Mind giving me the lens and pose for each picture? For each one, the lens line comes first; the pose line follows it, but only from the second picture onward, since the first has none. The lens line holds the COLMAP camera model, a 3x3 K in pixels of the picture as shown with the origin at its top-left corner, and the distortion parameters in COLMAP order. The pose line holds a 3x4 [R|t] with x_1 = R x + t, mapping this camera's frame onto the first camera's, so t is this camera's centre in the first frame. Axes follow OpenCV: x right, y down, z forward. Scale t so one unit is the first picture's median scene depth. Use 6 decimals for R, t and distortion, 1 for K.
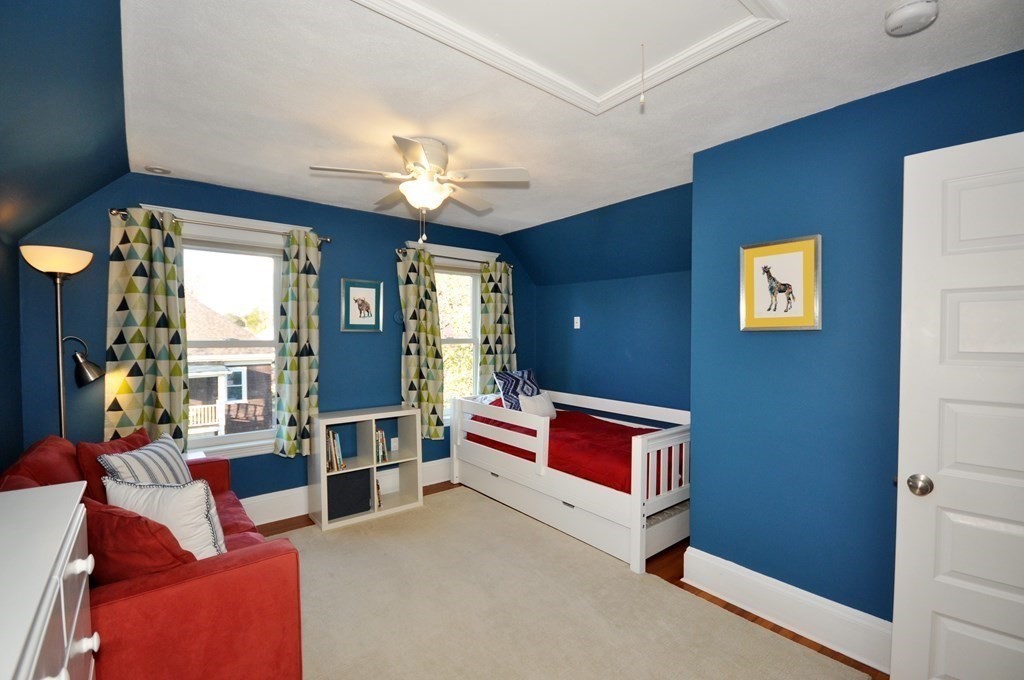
lens RADIAL K [[446.4, 0, 507.2], [0, 446.4, 341.4], [0, 0, 1]] dist [-0.000961, -0.005510]
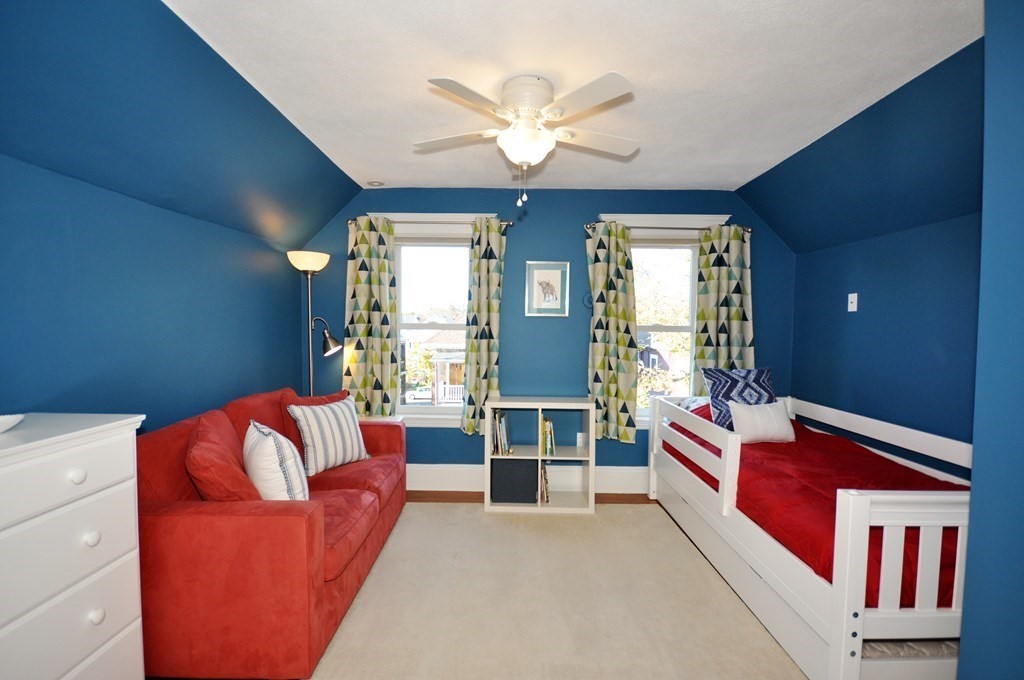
lens RADIAL K [[446.4, 0, 520.1], [0, 446.4, 340.6], [0, 0, 1]] dist [-0.000961, -0.005510]
pose [[0.773896, 0.024993, -0.632819, 0.266536], [-0.020665, 0.999685, 0.014211, 0.020284], [0.632975, 0.002080, 0.774170, 0.252658]]
